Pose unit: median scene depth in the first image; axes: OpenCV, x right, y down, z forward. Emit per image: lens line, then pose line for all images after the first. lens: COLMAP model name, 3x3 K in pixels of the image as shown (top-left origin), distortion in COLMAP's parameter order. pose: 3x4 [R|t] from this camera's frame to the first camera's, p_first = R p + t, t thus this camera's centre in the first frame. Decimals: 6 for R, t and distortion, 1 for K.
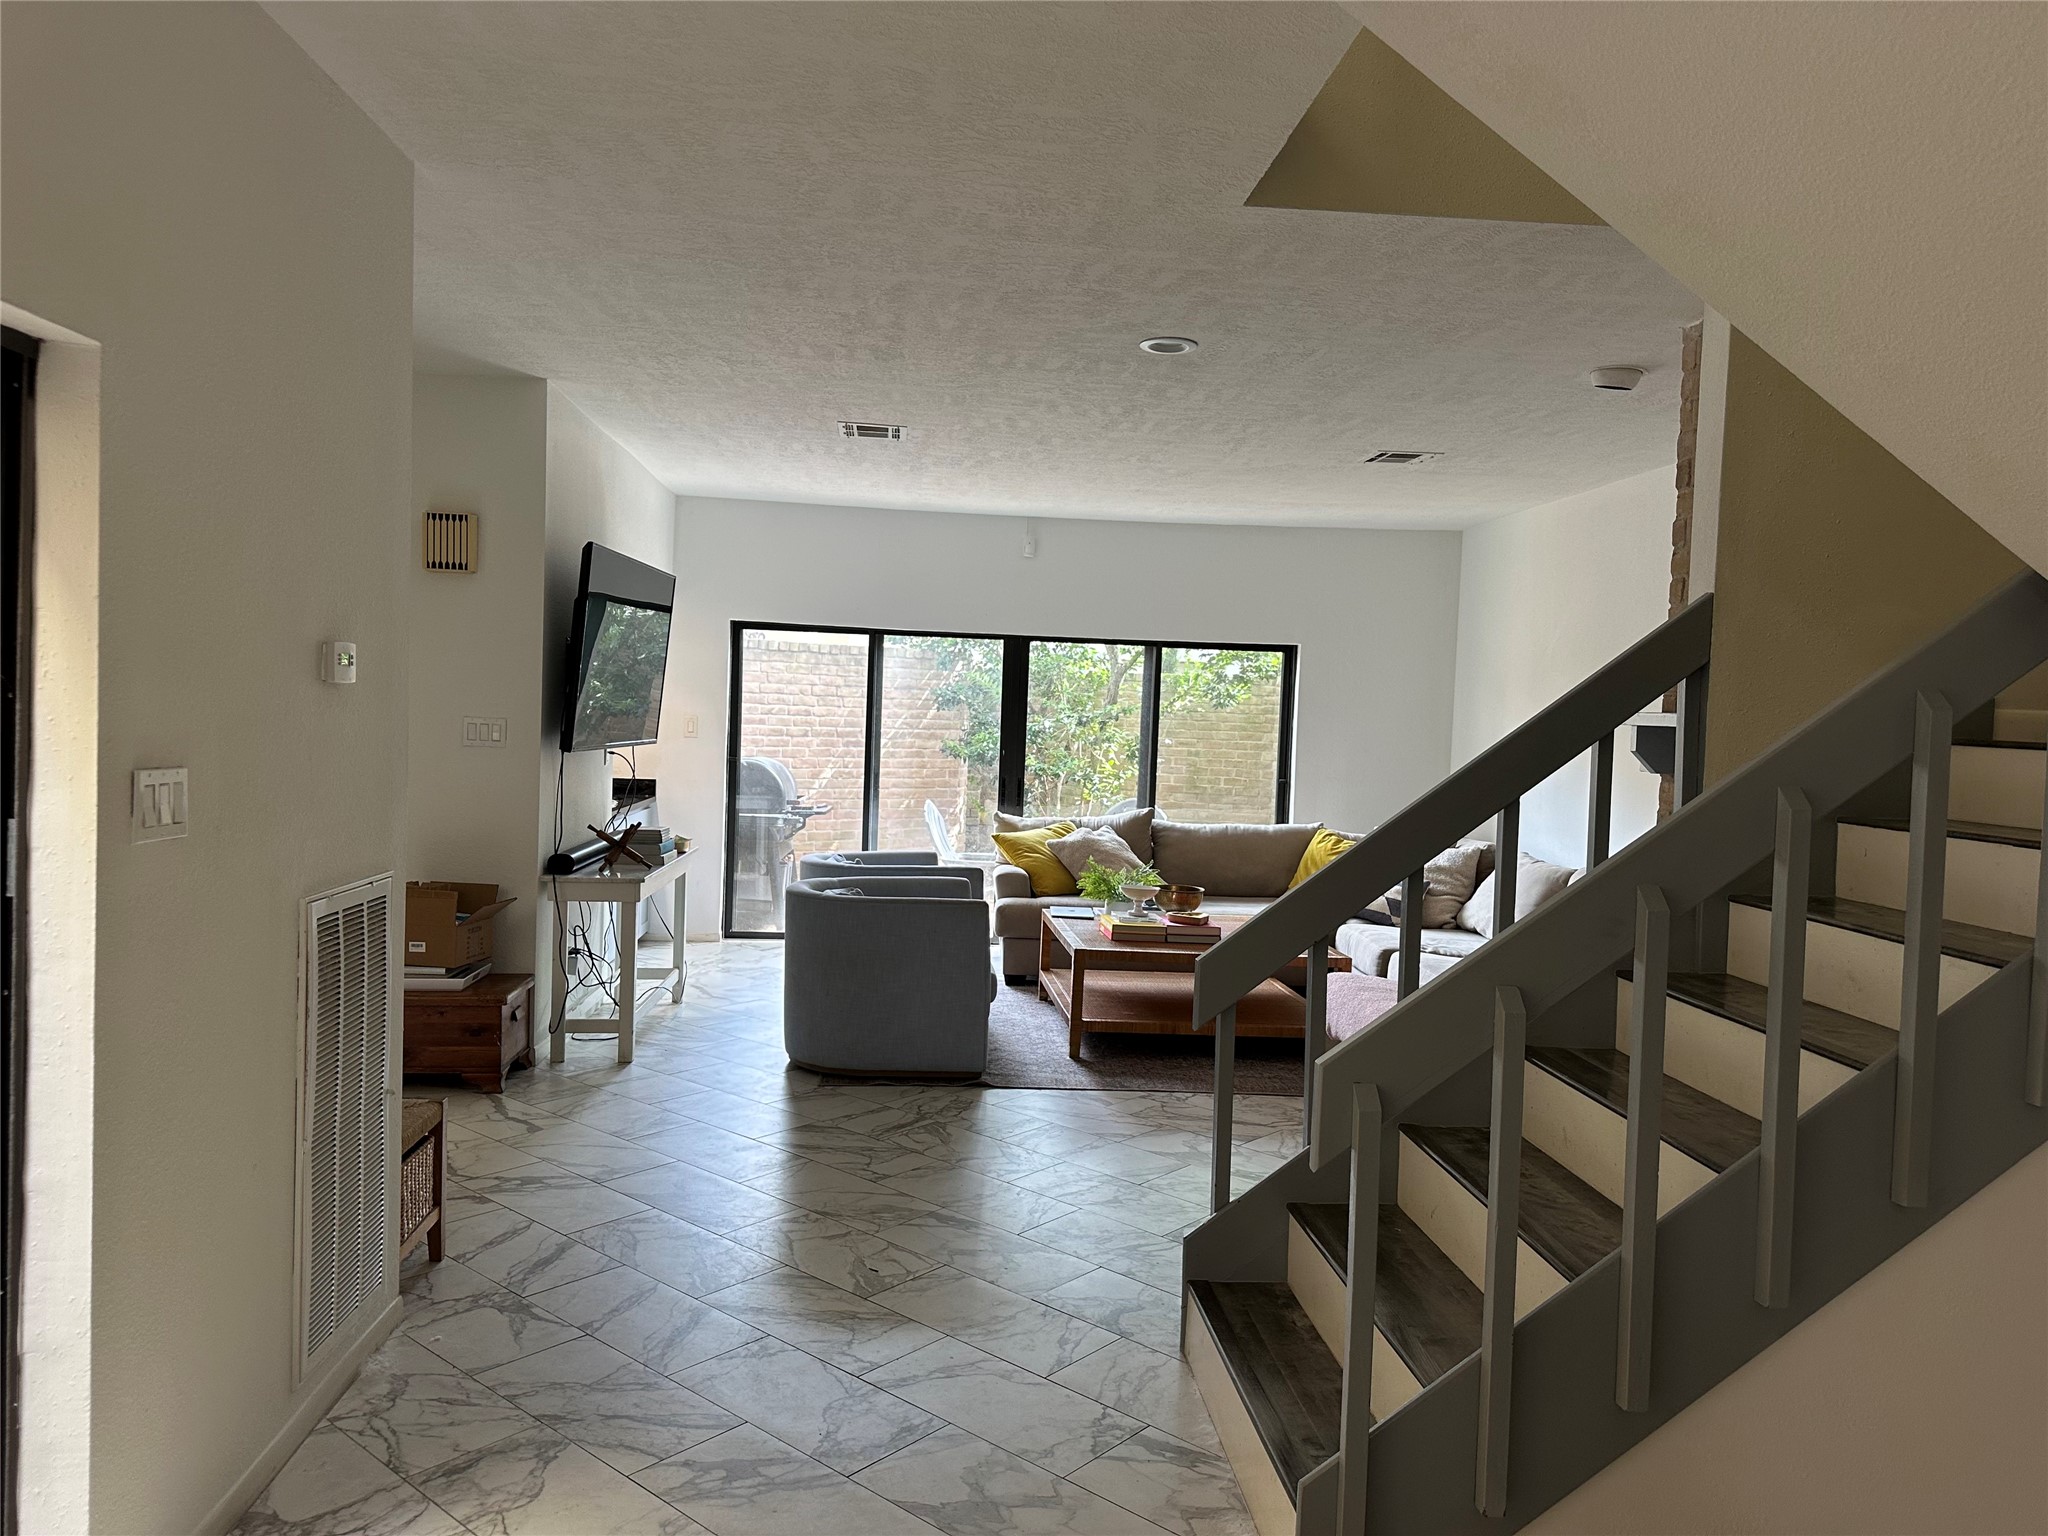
lens RADIAL K [[1422.3, 0, 1031.8], [0, 1422.3, 777.7], [0, 0, 1]] dist [0.115997, -0.128170]
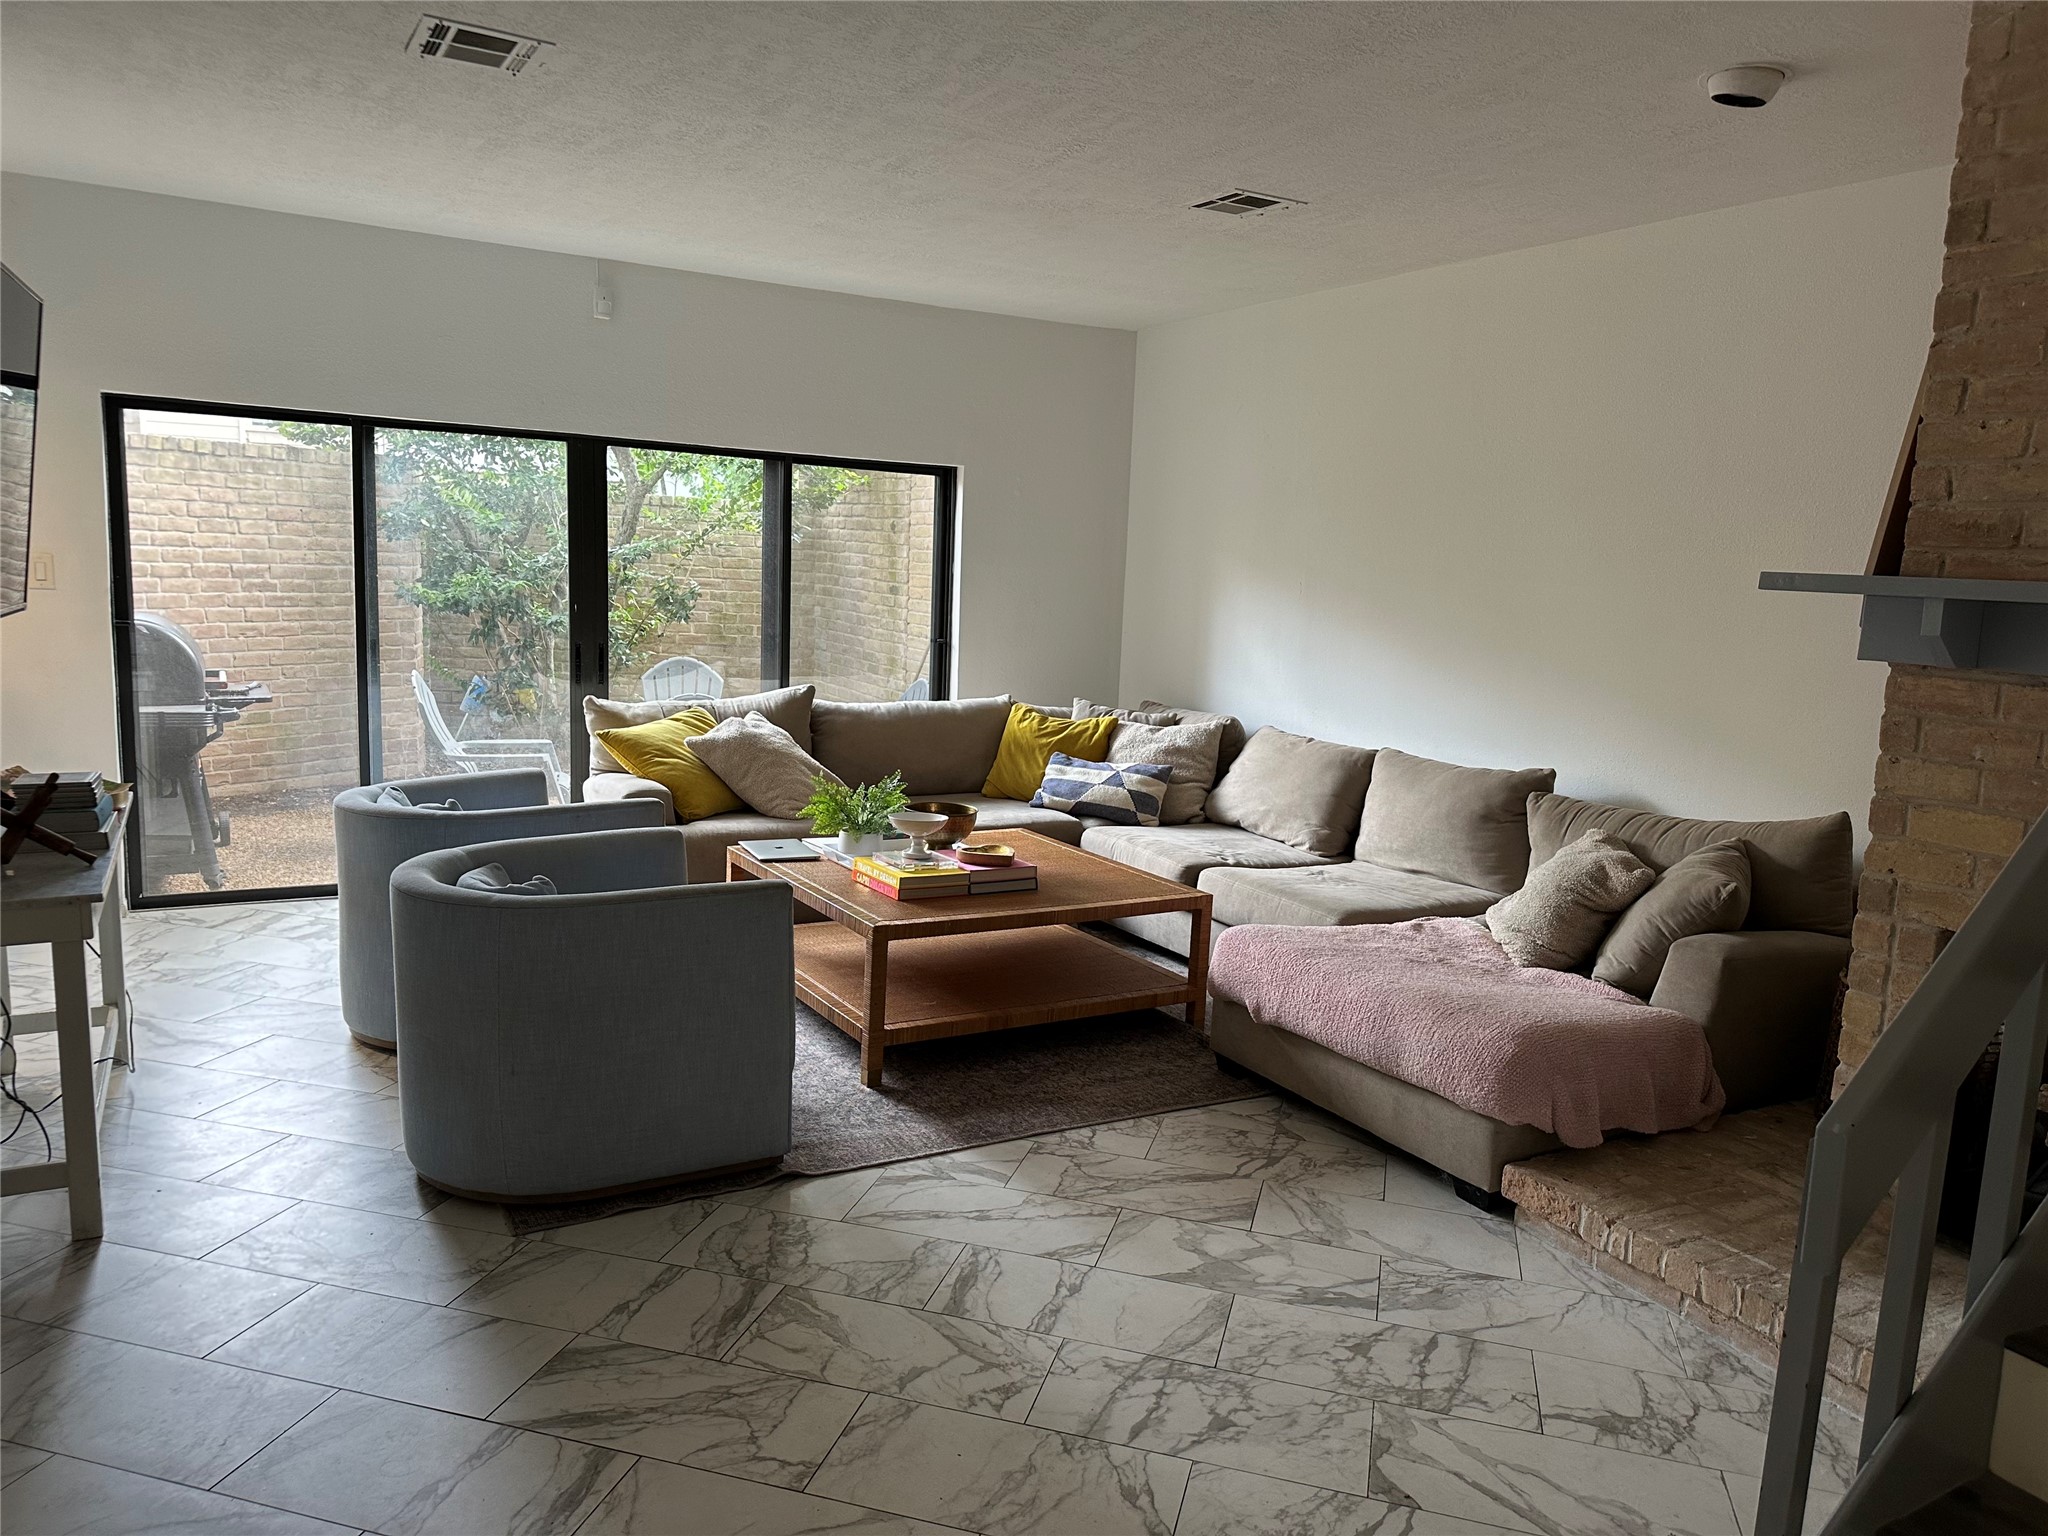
lens RADIAL K [[1422.3, 0, 1031.8], [0, 1422.3, 777.7], [0, 0, 1]] dist [0.115997, -0.128170]
pose [[0.907408, -0.062145, 0.415630, -0.129728], [0.012058, 0.992449, 0.122065, -0.021007], [-0.420077, -0.105751, 0.901306, 0.286329]]
